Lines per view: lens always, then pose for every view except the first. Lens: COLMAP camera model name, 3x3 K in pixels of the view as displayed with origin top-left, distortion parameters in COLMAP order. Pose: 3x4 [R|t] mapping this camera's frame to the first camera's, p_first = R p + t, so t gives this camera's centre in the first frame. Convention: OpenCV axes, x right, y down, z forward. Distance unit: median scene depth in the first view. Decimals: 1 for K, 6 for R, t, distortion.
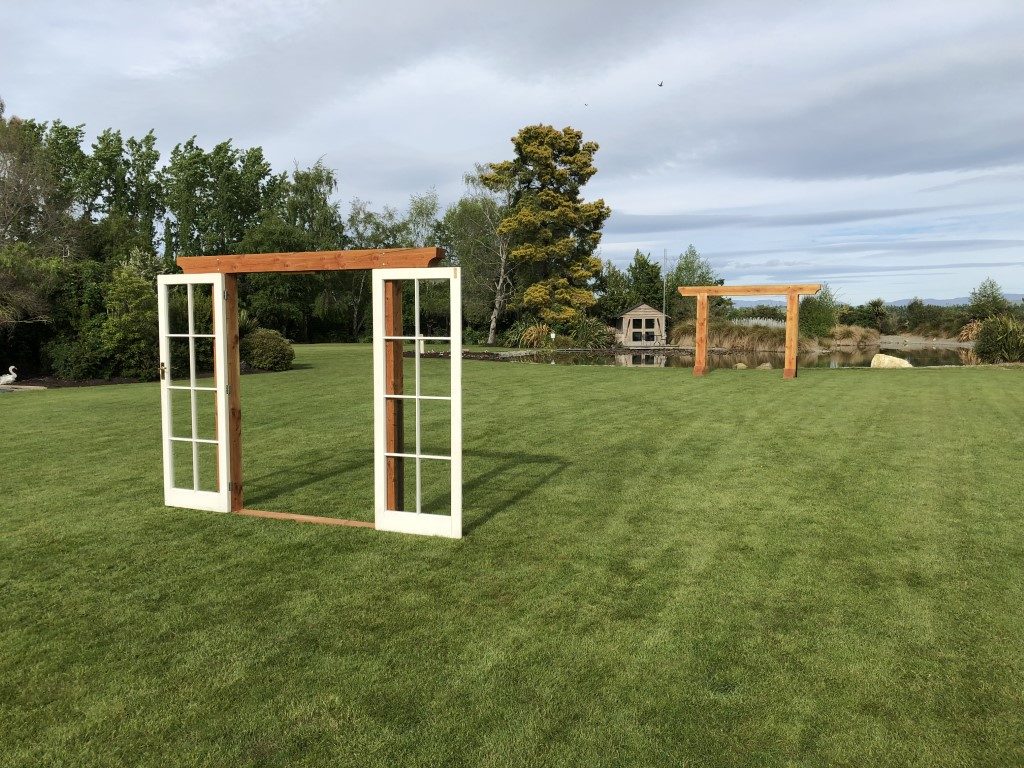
lens RADIAL K [[821.6, 0, 512.0], [0, 821.6, 384.0], [0, 0, 1]] dist [0.093270, -0.159050]
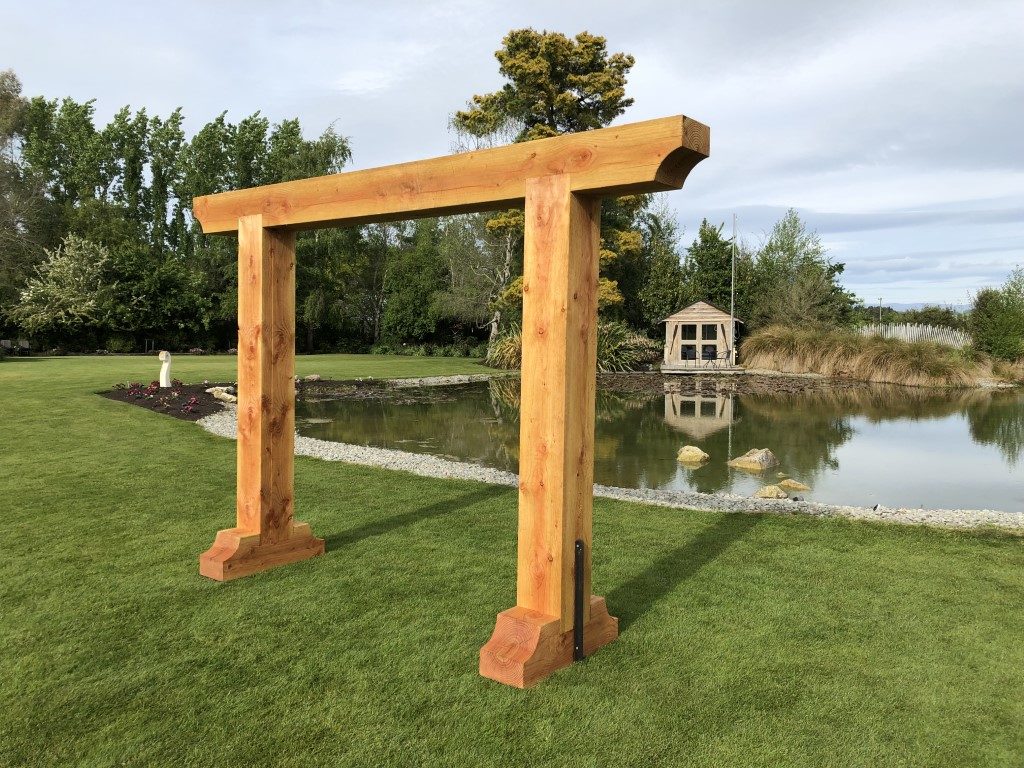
lens RADIAL K [[823.0, 0, 512.0], [0, 823.0, 384.0], [0, 0, 1]] dist [0.020441, 0.002207]
pose [[0.974863, 0.020369, -0.221873, 0.160404], [-0.021827, 0.999753, -0.004120, -0.027238], [0.221734, 0.008859, 0.975067, 0.346165]]
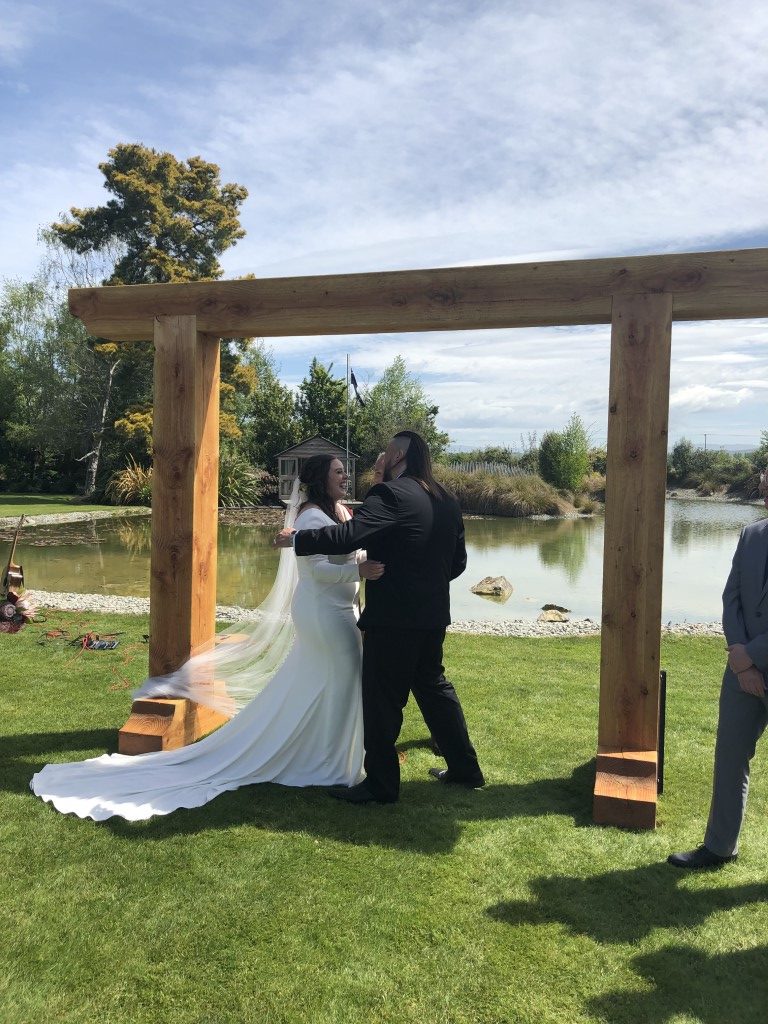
lens RADIAL K [[821.6, 0, 365.3], [0, 821.6, 508.0], [0, 0, 1]] dist [0.093270, -0.159050]
pose [[0.990706, 0.009883, 0.135662, 0.110601], [-0.006541, 0.999665, -0.025056, -0.025669], [-0.135864, 0.023936, 0.990438, 0.351366]]
